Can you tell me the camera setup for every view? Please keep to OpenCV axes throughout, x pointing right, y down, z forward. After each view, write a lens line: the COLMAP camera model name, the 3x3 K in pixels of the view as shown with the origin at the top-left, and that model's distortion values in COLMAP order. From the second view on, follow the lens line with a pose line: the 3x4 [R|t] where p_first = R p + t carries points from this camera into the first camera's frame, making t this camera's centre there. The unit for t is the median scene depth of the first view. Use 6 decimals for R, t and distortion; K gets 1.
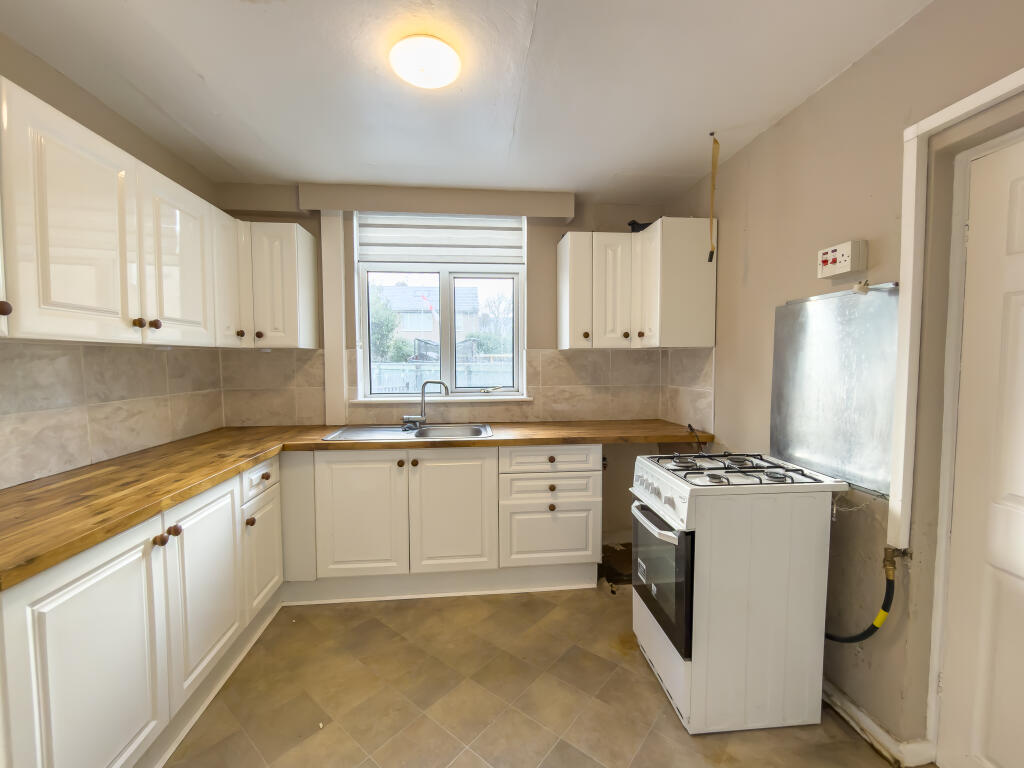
lens RADIAL K [[412.9, 0, 512.0], [0, 412.9, 384.0], [0, 0, 1]] dist [0.000649, -0.000059]
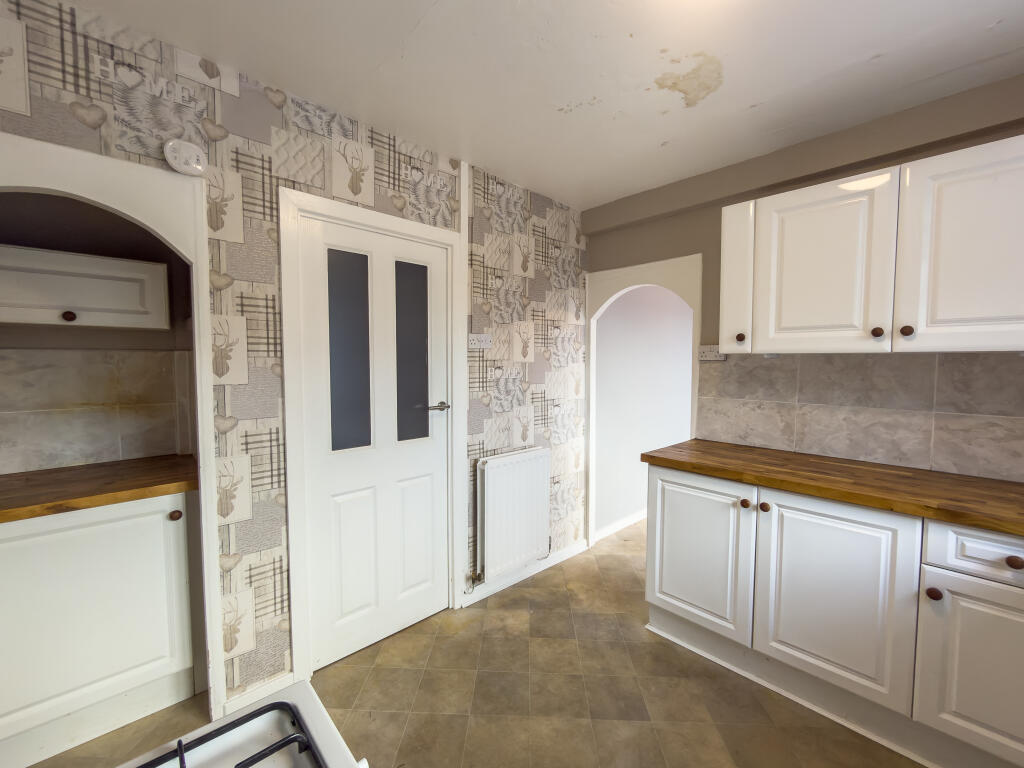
lens RADIAL K [[412.9, 0, 512.0], [0, 412.9, 384.0], [0, 0, 1]] dist [0.000649, -0.000059]
pose [[-0.781848, 0.026910, -0.622888, 0.418871], [-0.044392, 0.994130, 0.098669, -0.073805], [0.621887, 0.104796, -0.776064, 1.195752]]
